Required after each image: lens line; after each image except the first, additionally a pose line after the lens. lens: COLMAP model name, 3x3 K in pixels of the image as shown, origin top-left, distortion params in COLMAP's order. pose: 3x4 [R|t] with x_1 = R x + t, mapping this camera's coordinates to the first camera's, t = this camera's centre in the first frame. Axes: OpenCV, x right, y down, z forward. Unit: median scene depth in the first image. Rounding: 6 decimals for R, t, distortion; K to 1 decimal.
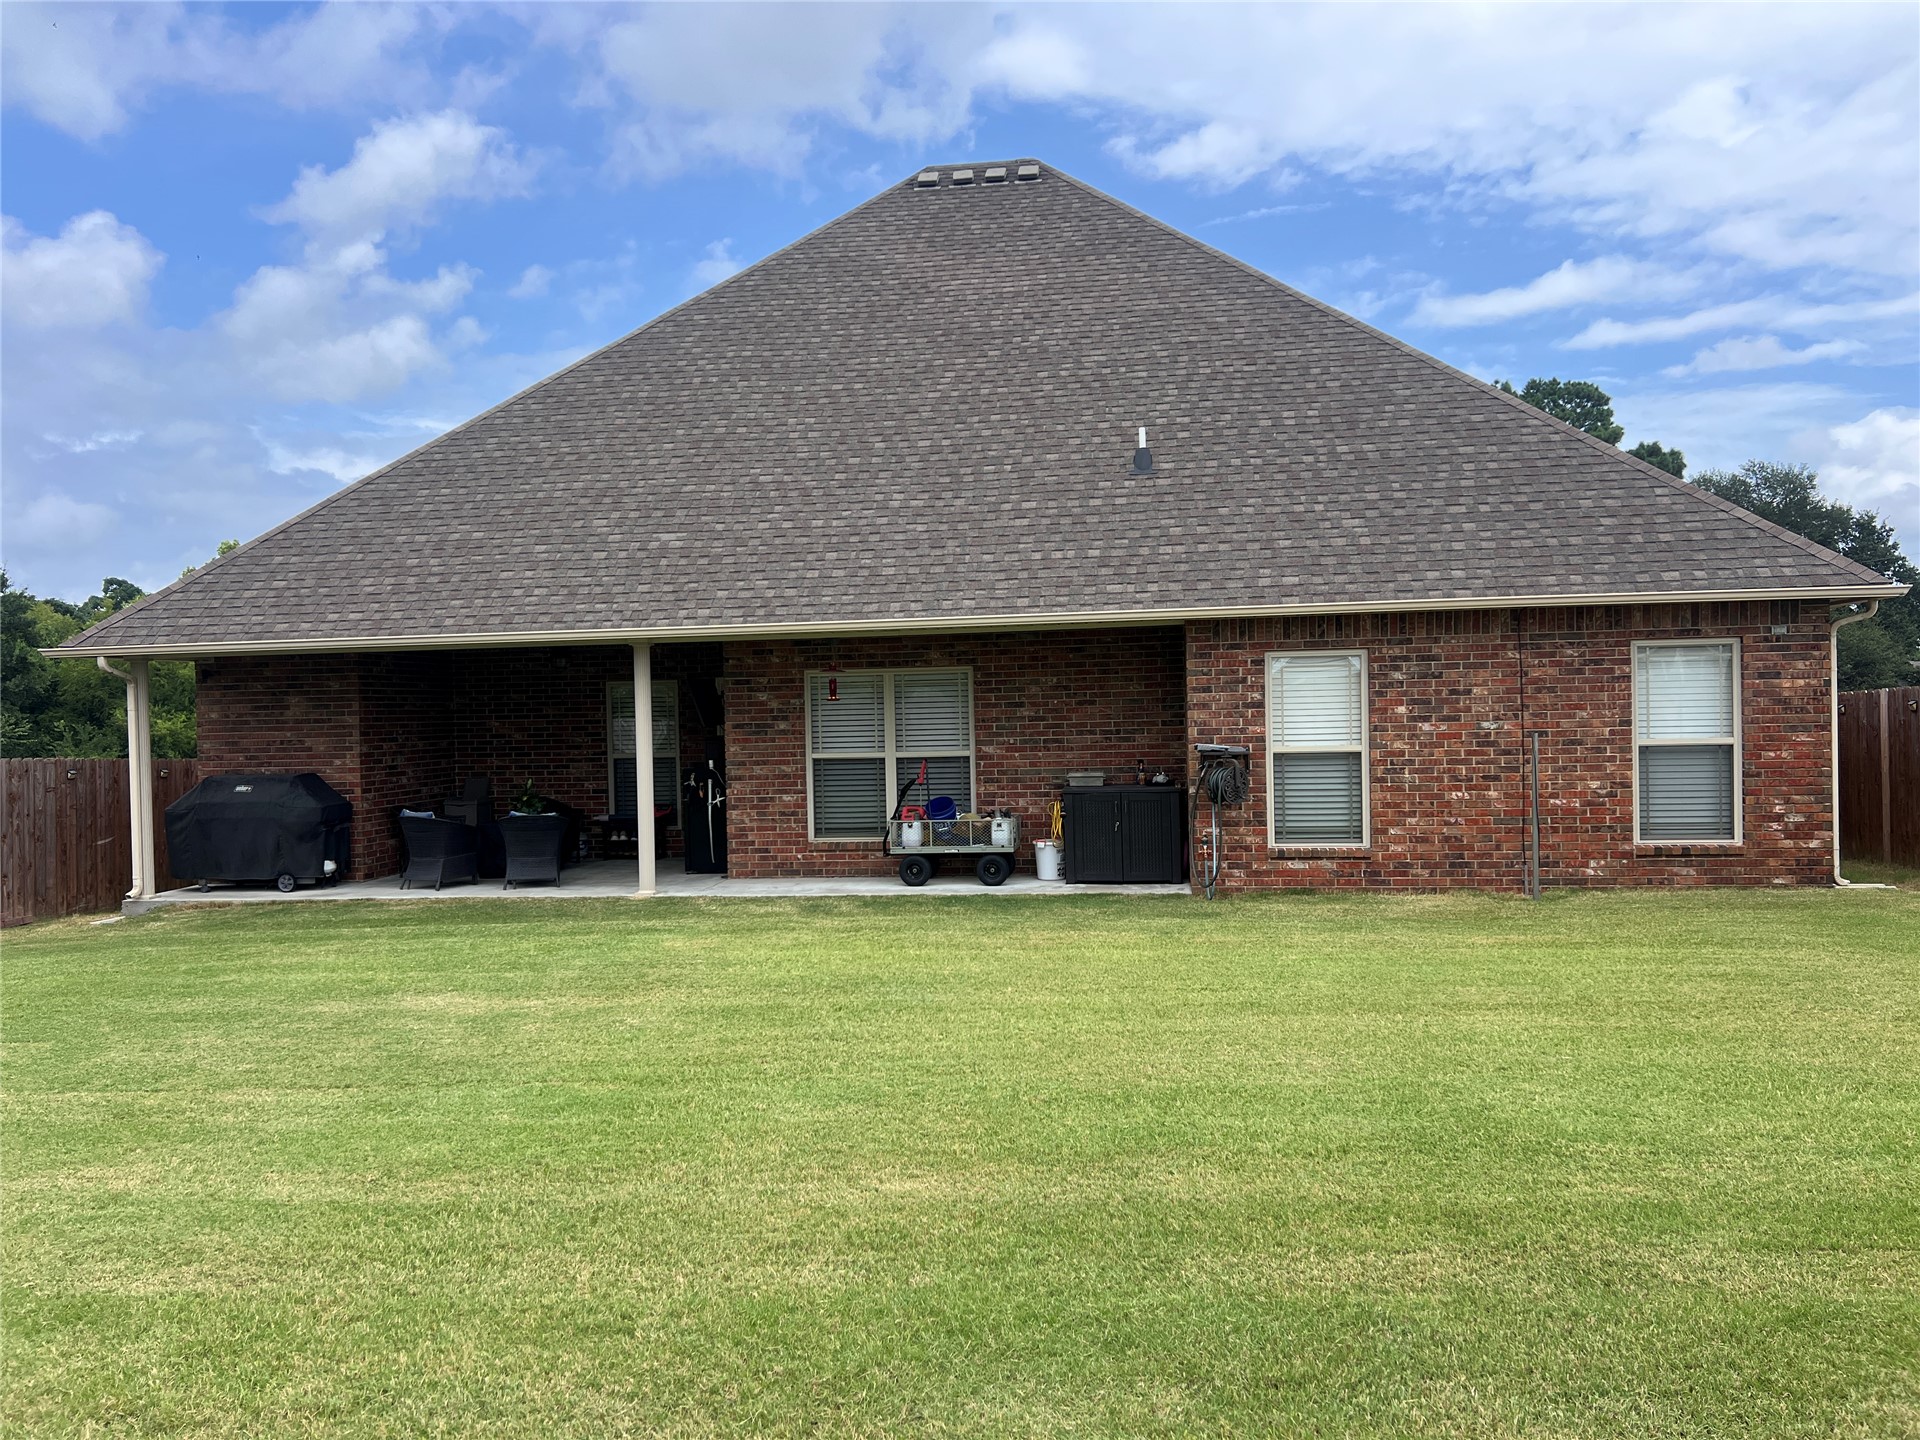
lens RADIAL K [[1435.4, 0, 968.0], [0, 1435.4, 716.2], [0, 0, 1]] dist [0.062182, -0.076890]
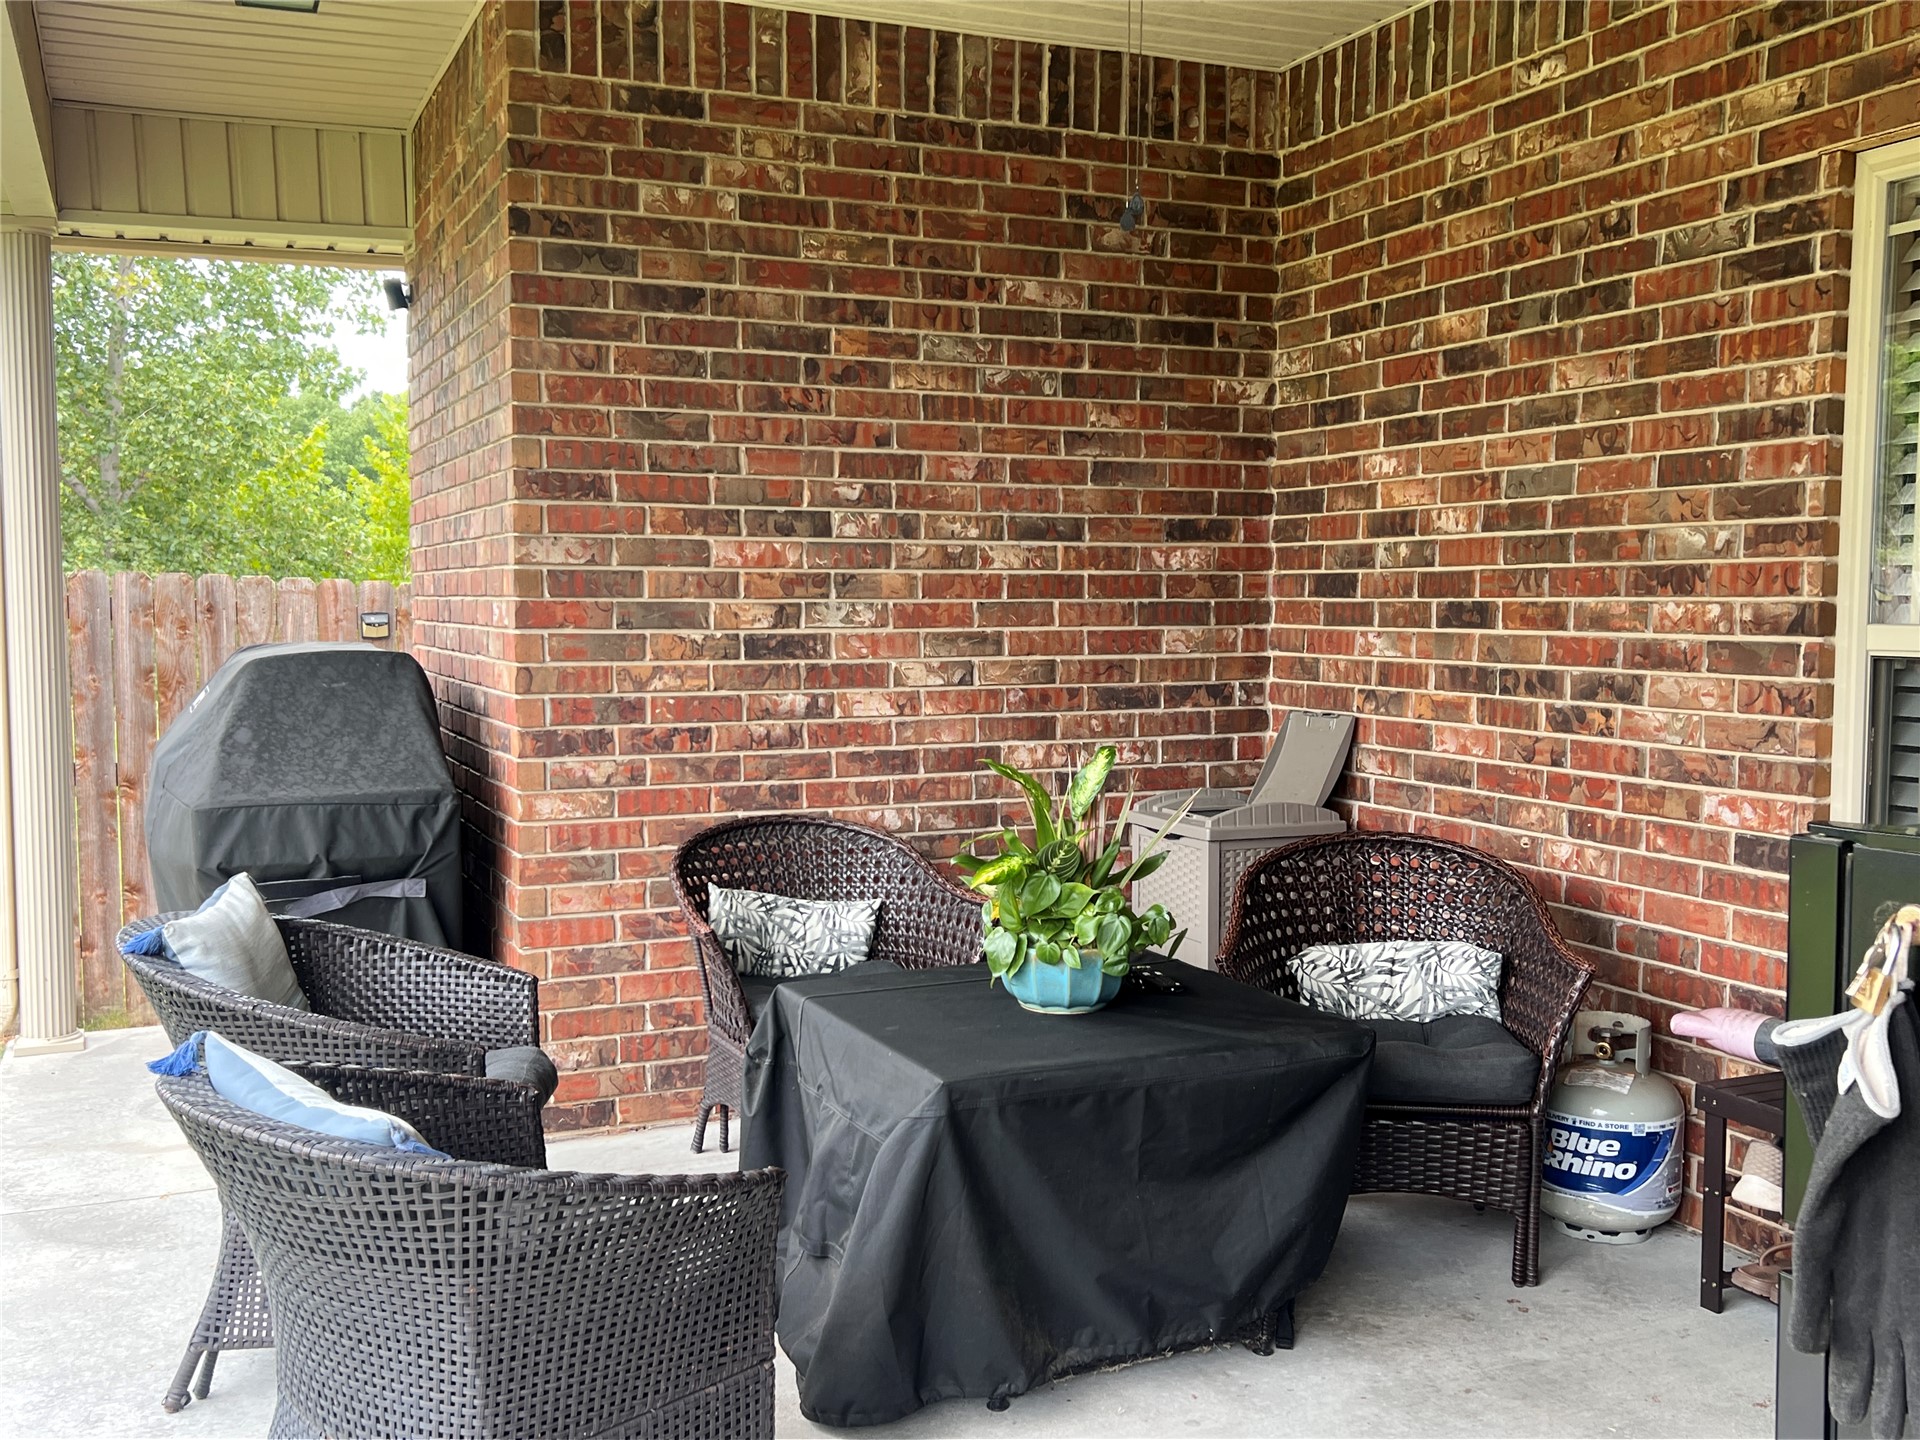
lens RADIAL K [[1916.8, 0, 941.7], [0, 1916.8, 807.6], [0, 0, 1]] dist [0.016275, 0.000000]
pose [[0.505031, 0.115187, -0.855380, -0.135817], [-0.014880, 0.992069, 0.124809, 0.024582], [0.862973, -0.050305, 0.502740, 0.944221]]
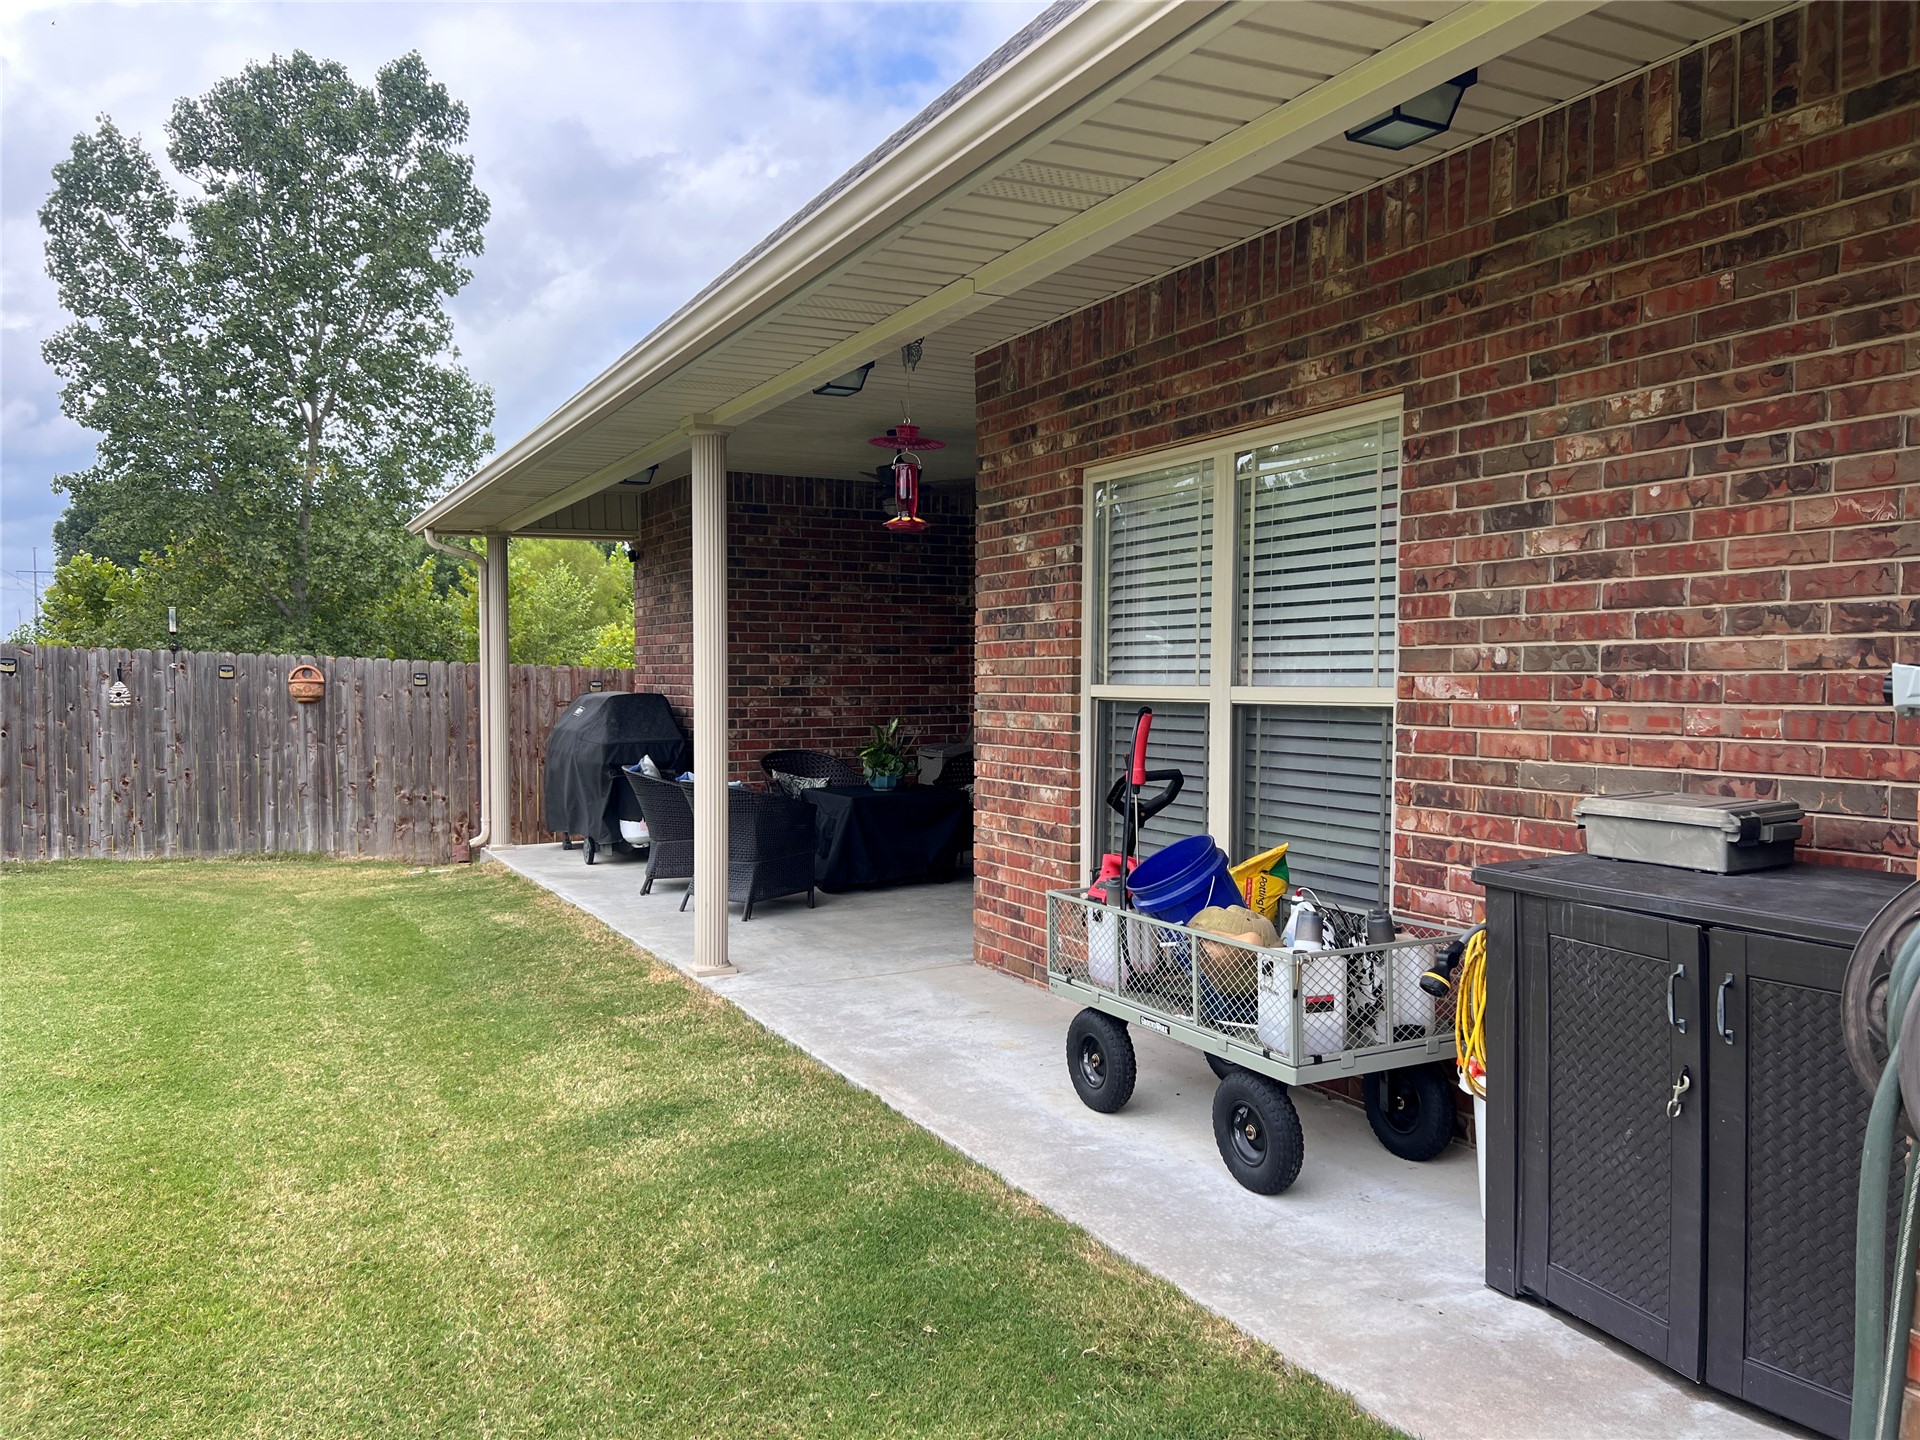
lens RADIAL K [[1435.4, 0, 956.7], [0, 1435.4, 739.0], [0, 0, 1]] dist [0.062182, -0.076890]
pose [[0.573303, 0.059057, -0.817212, 0.188257], [-0.015100, 0.997991, 0.061528, 0.017336], [0.819204, -0.022934, 0.573043, 0.749095]]
